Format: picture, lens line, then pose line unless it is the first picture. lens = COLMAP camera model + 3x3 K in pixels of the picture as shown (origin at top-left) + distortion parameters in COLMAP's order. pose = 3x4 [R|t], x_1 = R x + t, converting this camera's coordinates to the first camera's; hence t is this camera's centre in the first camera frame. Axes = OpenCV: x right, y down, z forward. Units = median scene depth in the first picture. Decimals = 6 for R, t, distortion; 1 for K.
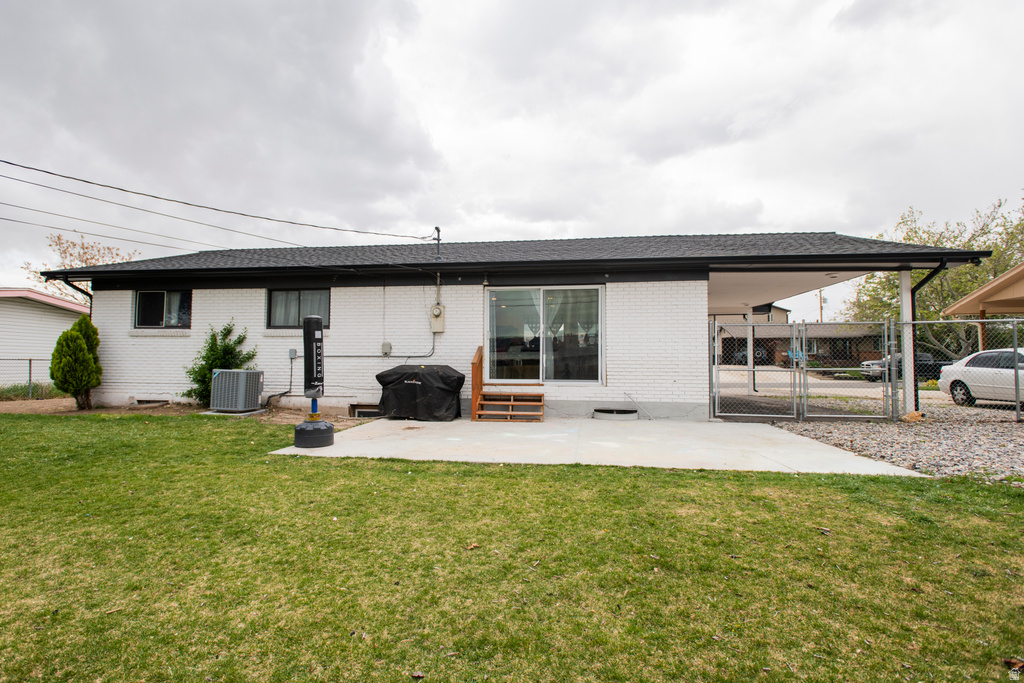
lens RADIAL K [[531.4, 0, 512.0], [0, 531.4, 341.5], [0, 0, 1]] dist [0.011054, -0.000253]
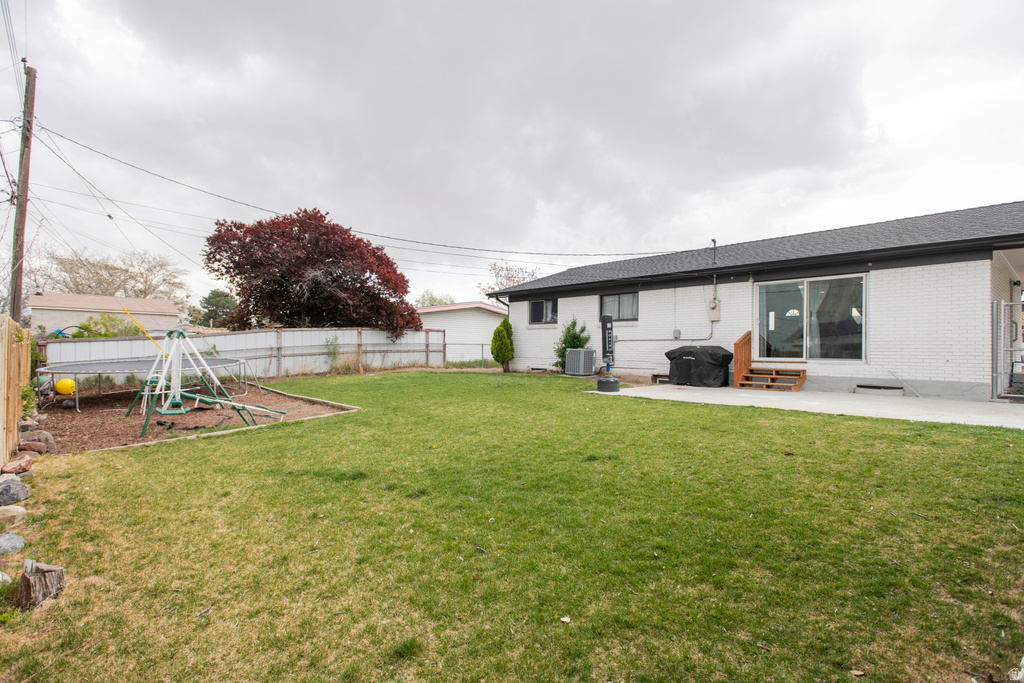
lens RADIAL K [[486.6, 0, 512.0], [0, 486.6, 341.5], [0, 0, 1]] dist [-0.000949, -0.000180]
pose [[0.783352, -0.006717, -0.621542, 0.210450], [0.020907, 0.999661, 0.015547, 0.004499], [0.621226, -0.025173, 0.783227, -0.237041]]
